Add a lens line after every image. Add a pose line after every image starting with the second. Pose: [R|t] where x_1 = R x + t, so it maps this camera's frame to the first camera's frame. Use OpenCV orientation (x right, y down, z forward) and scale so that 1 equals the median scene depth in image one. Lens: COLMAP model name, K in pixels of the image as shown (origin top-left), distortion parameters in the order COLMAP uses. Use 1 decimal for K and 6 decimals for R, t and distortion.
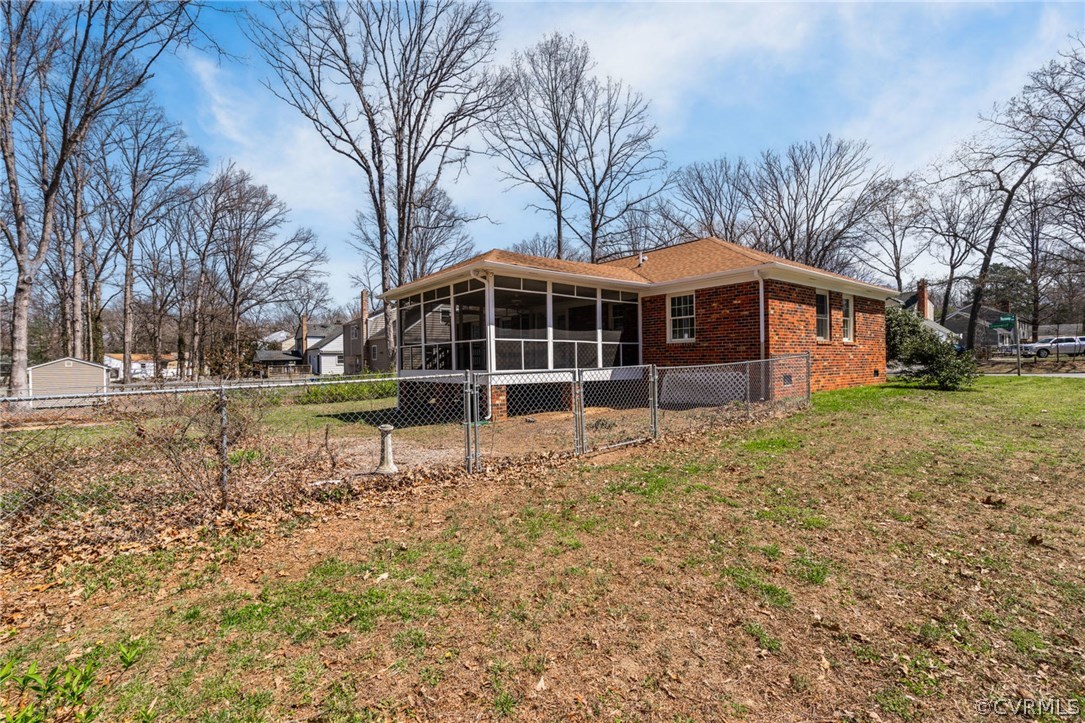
lens RADIAL K [[497.3, 0, 540.6], [0, 497.3, 360.2], [0, 0, 1]] dist [-0.004930, -0.000289]
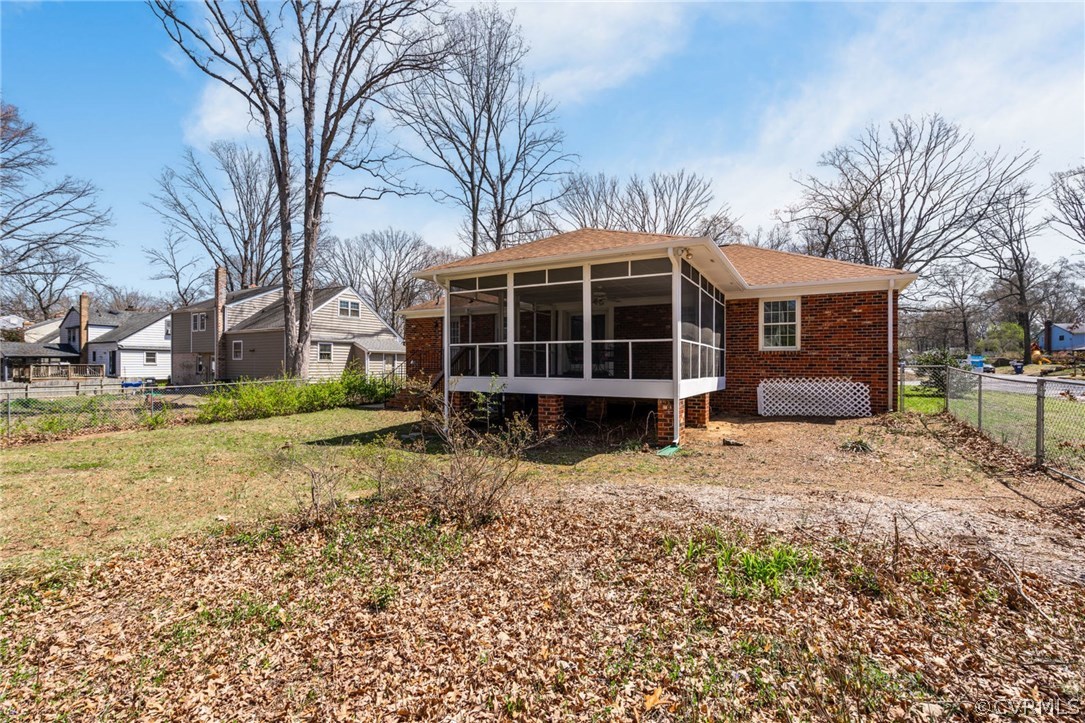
lens RADIAL K [[497.3, 0, 543.4], [0, 497.3, 363.5], [0, 0, 1]] dist [-0.004930, -0.000289]
pose [[0.926620, 0.019914, 0.375472, -0.228348], [-0.018992, 0.999801, -0.006158, 0.001664], [-0.375520, -0.001425, 0.926813, 0.139140]]
